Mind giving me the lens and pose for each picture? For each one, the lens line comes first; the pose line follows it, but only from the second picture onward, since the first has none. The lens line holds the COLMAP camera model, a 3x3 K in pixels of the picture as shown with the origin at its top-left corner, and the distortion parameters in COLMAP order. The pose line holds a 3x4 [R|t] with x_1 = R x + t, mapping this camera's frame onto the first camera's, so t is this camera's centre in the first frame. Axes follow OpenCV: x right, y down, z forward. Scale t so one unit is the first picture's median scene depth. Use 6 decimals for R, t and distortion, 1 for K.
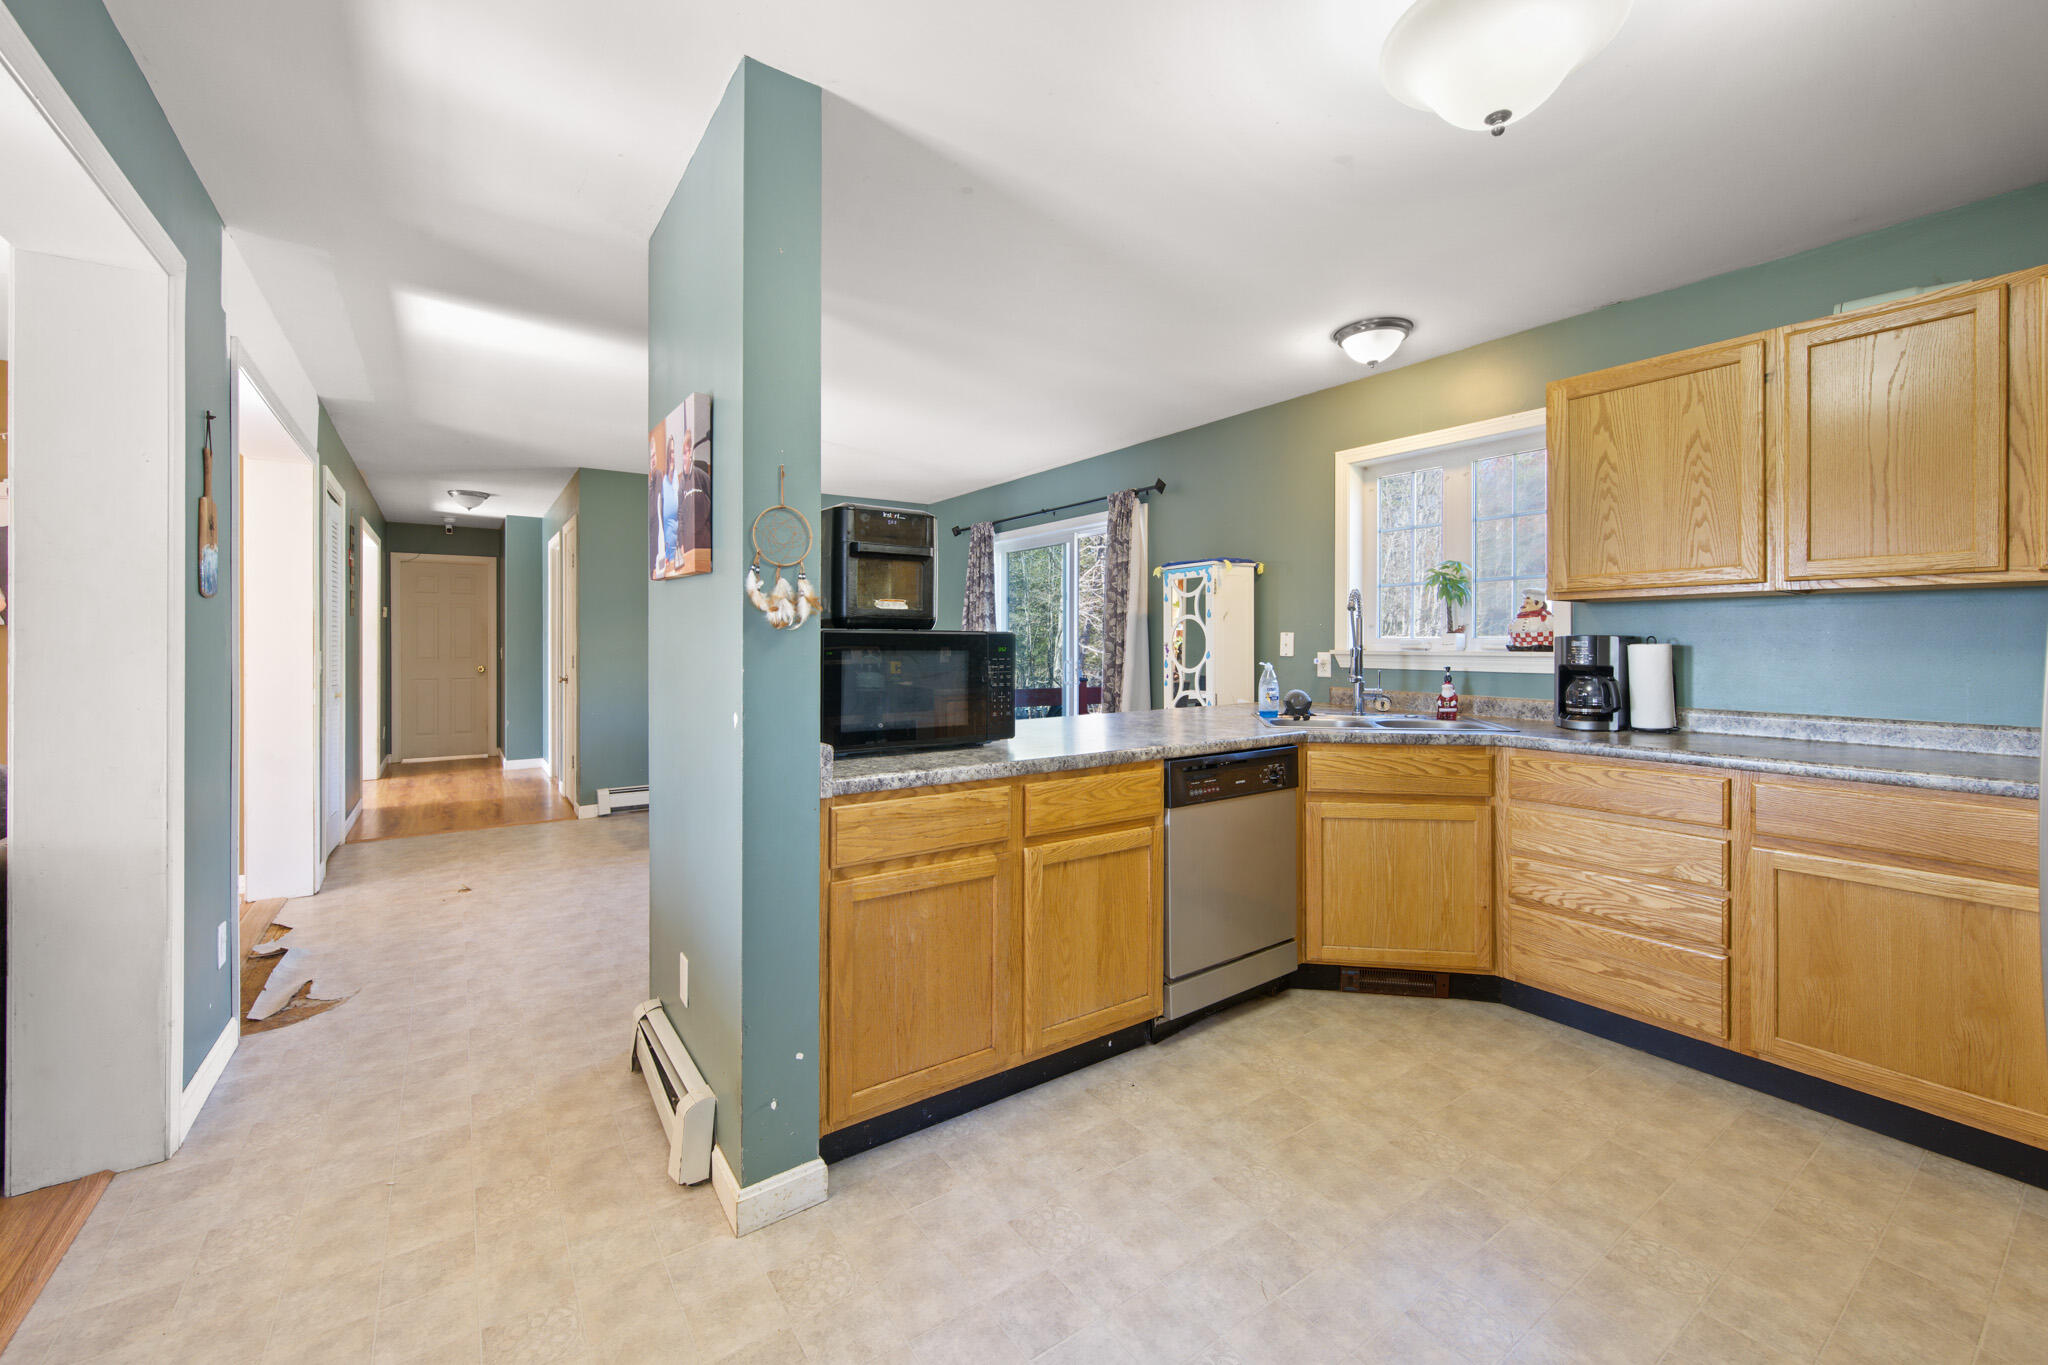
lens RADIAL K [[826.7, 0, 1028.4], [0, 826.7, 639.5], [0, 0, 1]] dist [0.000039, 0.000113]
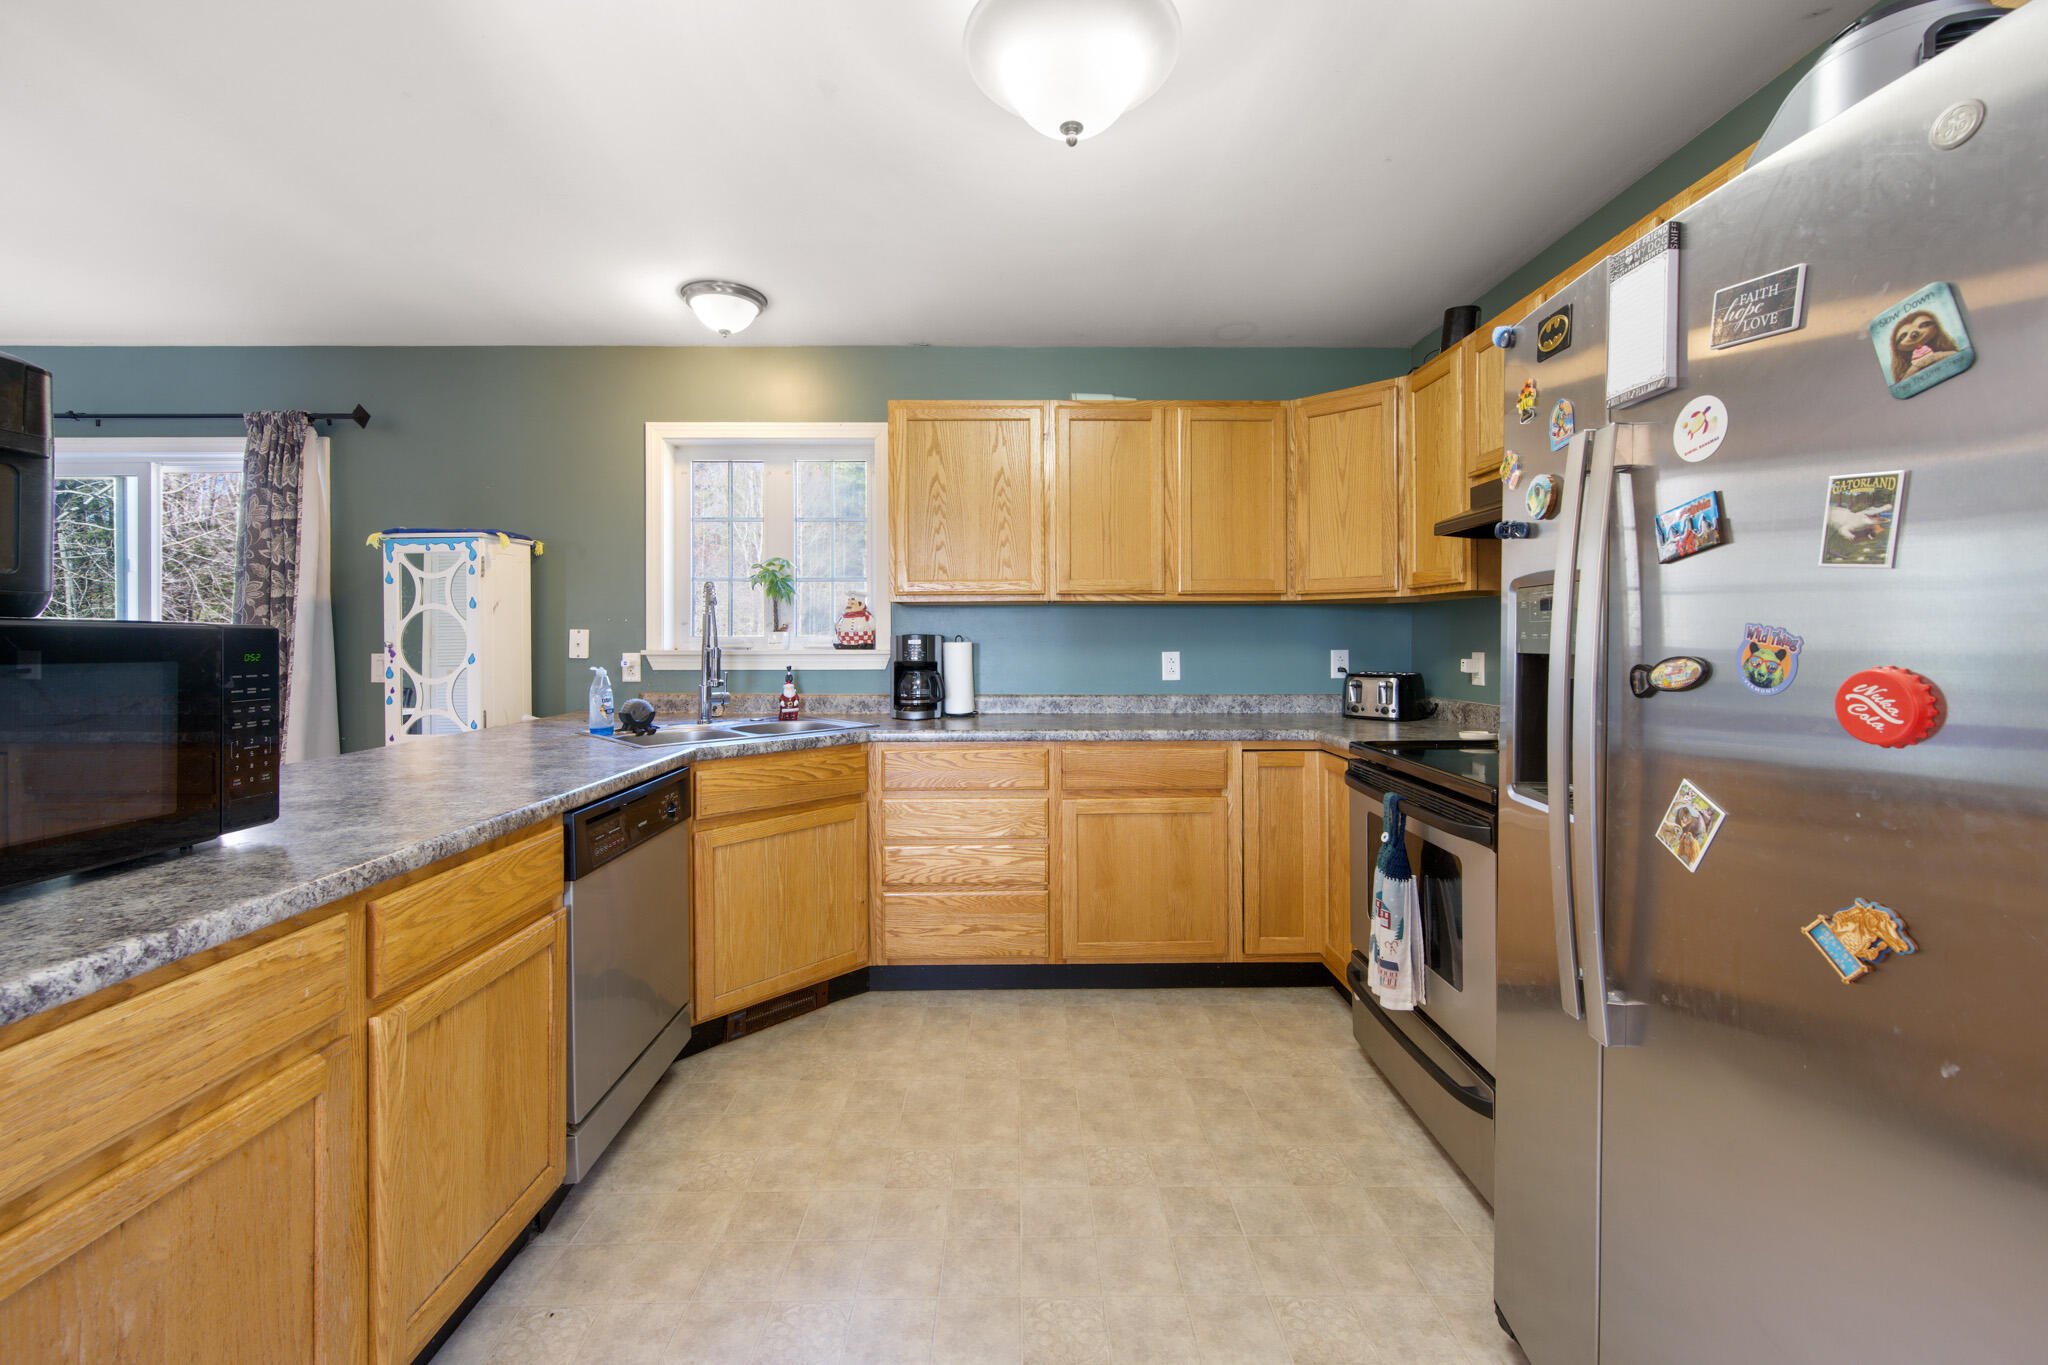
lens RADIAL K [[822.4, 0, 1028.8], [0, 822.4, 638.5], [0, 0, 1]] dist [-0.000420, -0.000225]
pose [[0.562716, -0.000717, 0.826650, -0.162837], [-0.000526, 0.999999, 0.001226, -0.001022], [-0.826650, -0.001124, 0.562715, 0.255859]]
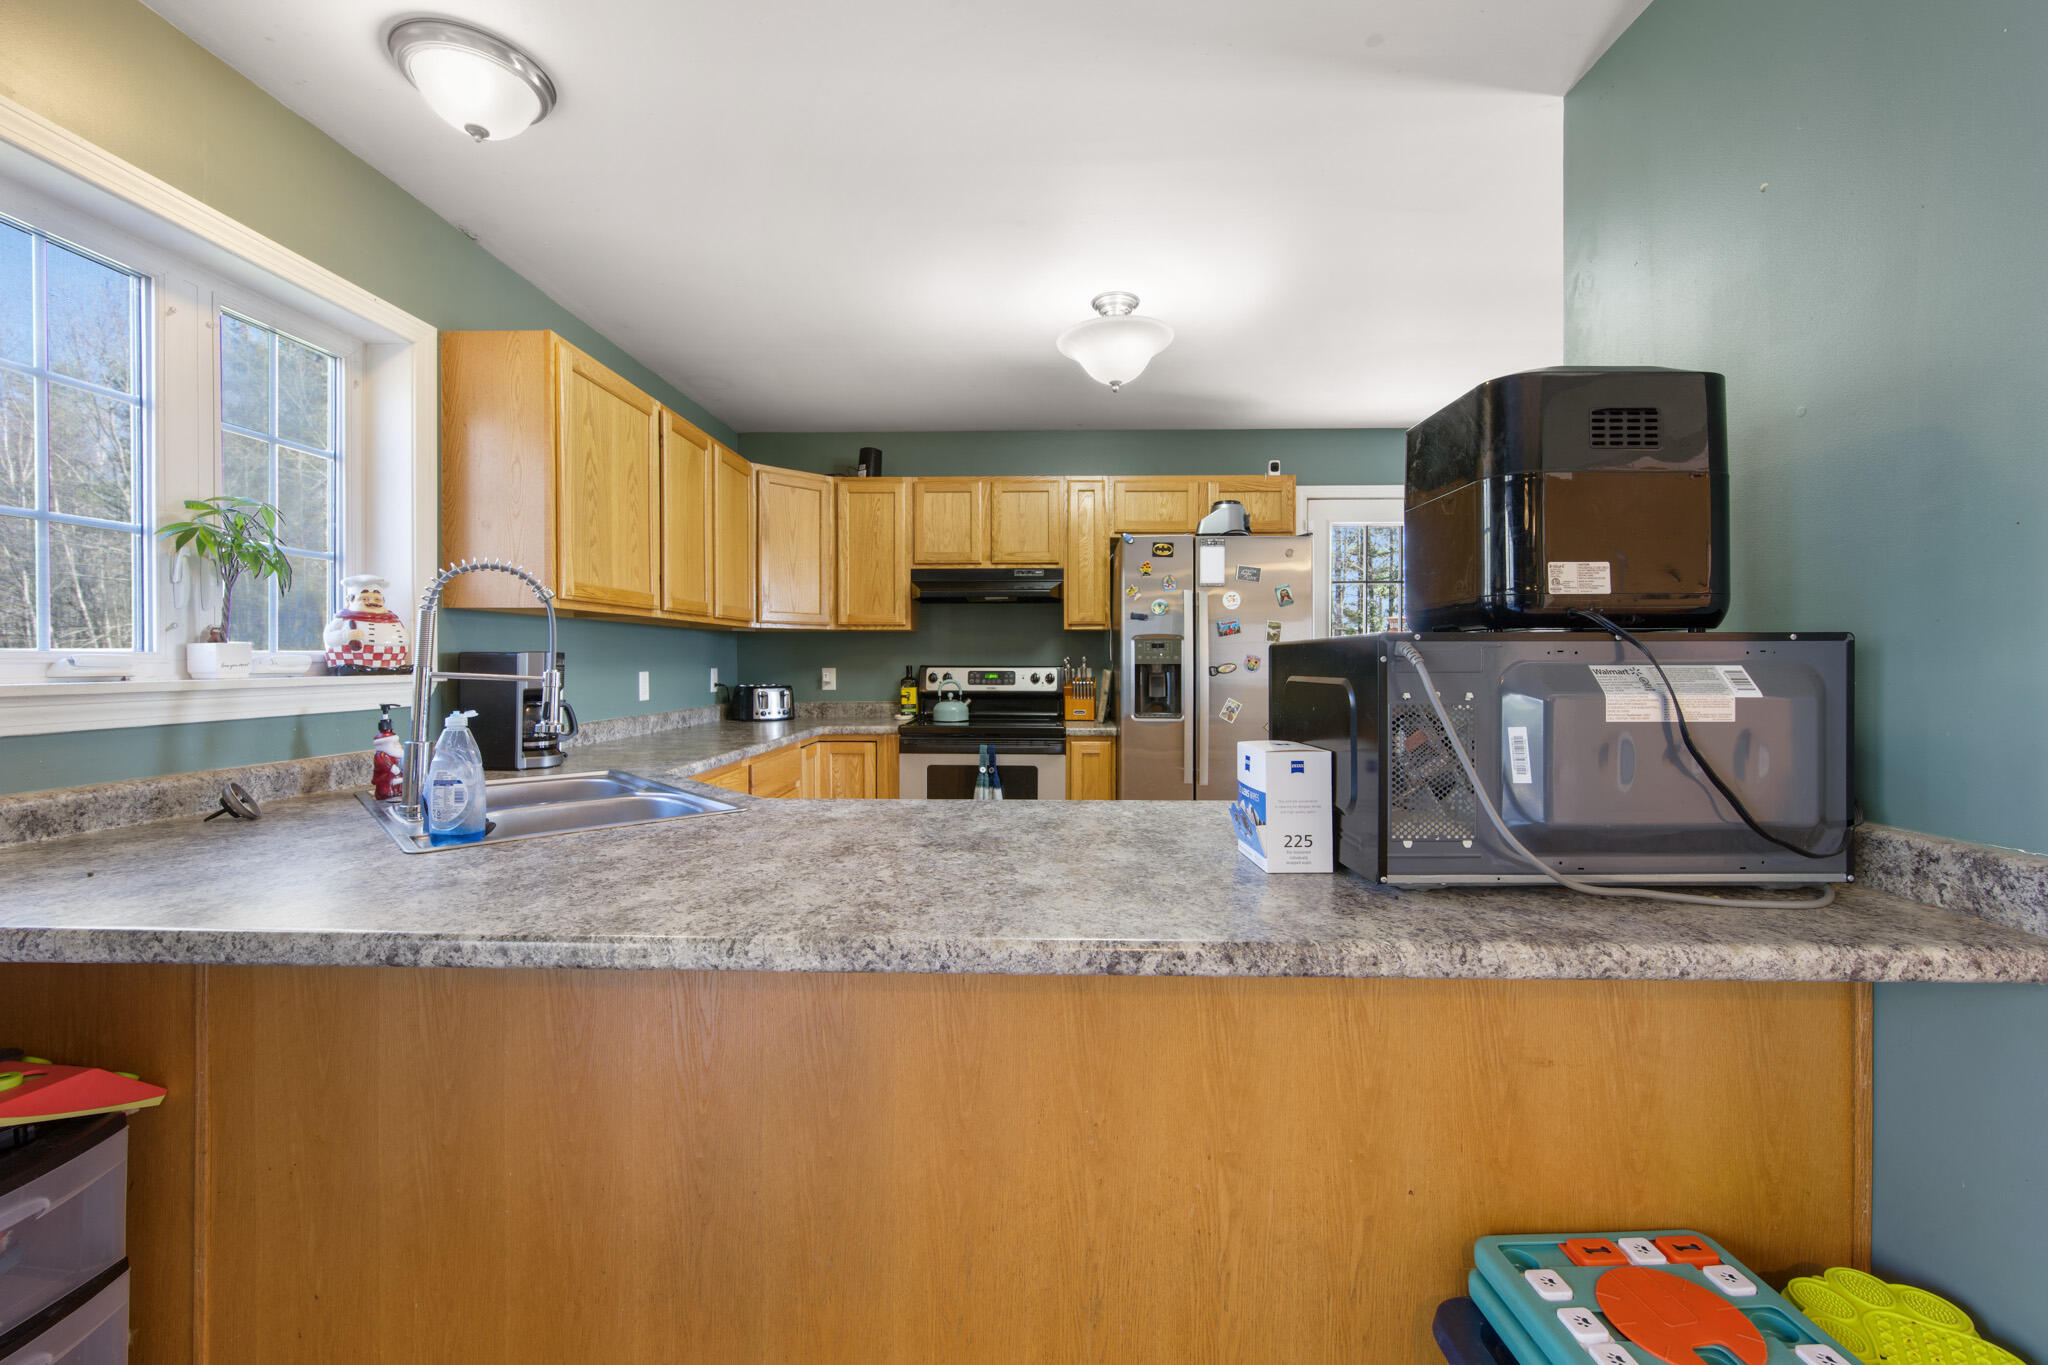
lens RADIAL K [[815.7, 0, 1025.7], [0, 815.7, 662.6], [0, 0, 1]] dist [0.000289, 0.000058]
pose [[-0.803161, -0.001556, 0.595759, -0.203734], [-0.000538, 0.999998, 0.001887, 0.003399], [-0.595761, 0.001195, -0.803161, 1.408737]]
